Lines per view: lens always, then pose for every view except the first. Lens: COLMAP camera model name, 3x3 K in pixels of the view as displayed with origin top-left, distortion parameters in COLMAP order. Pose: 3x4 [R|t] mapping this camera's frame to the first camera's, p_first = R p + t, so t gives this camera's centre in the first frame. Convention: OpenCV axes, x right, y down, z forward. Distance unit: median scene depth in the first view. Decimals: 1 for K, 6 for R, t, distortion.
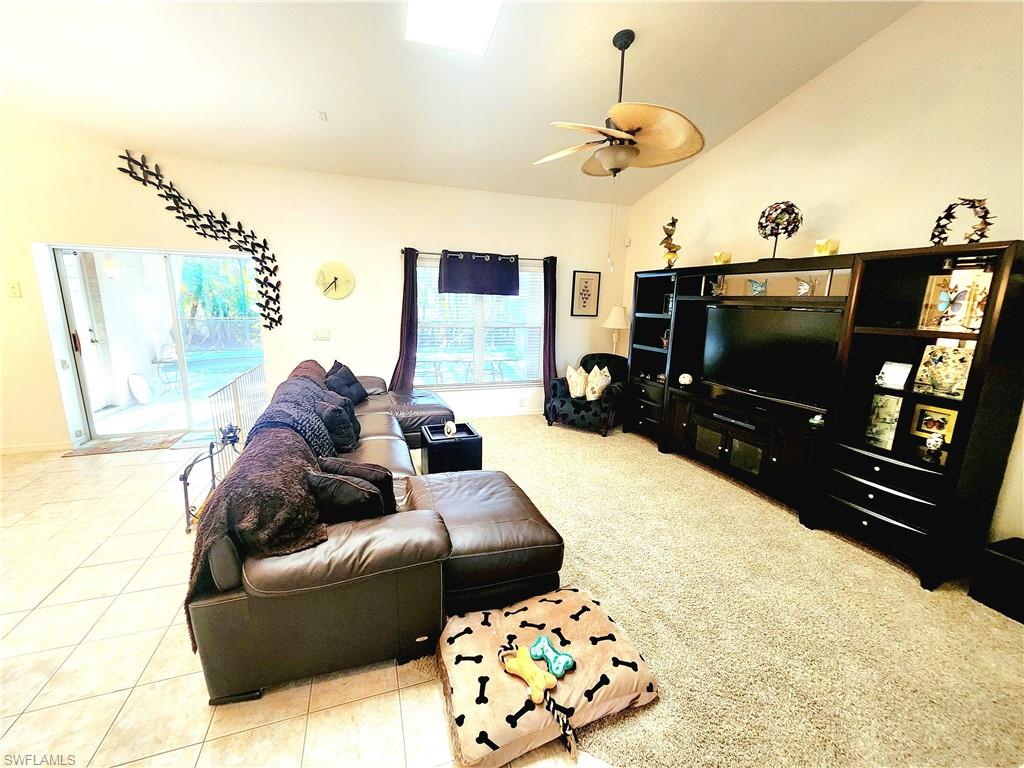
lens RADIAL K [[417.1, 0, 510.7], [0, 417.1, 382.8], [0, 0, 1]] dist [0.000386, -0.000043]
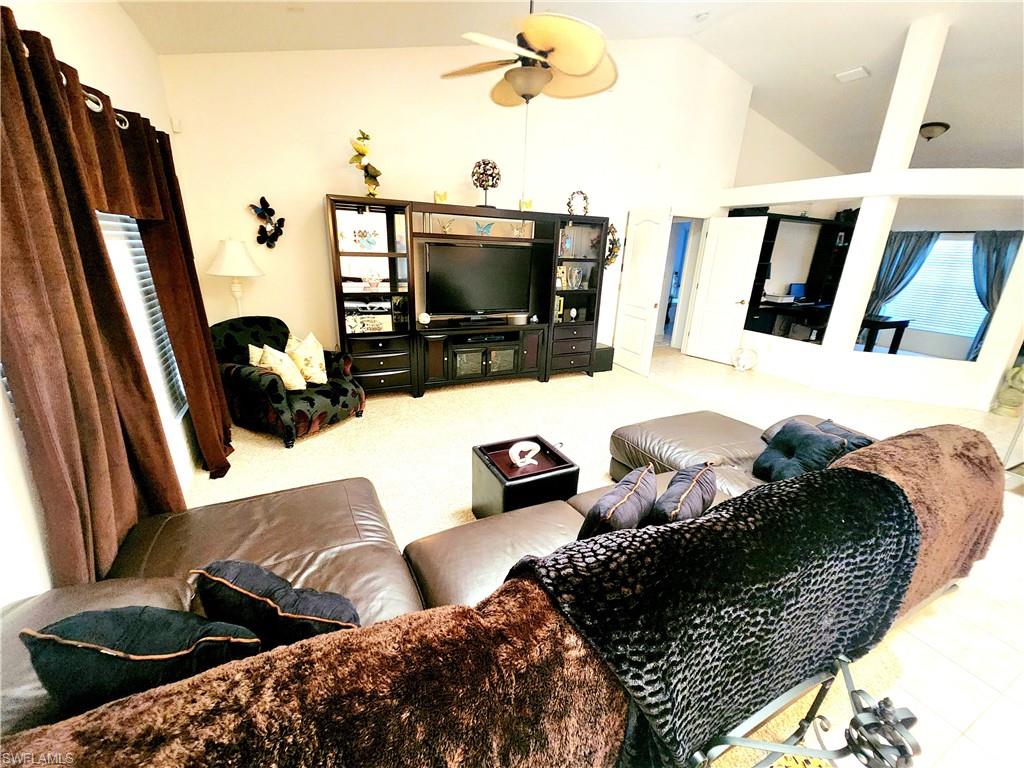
lens RADIAL K [[417.1, 0, 510.7], [0, 417.1, 388.3], [0, 0, 1]] dist [0.000386, -0.000043]
pose [[-0.111884, -0.342261, 0.932920, -0.758855], [0.157889, 0.920766, 0.356737, -0.224799], [-0.981098, 0.187211, -0.048980, 1.081412]]
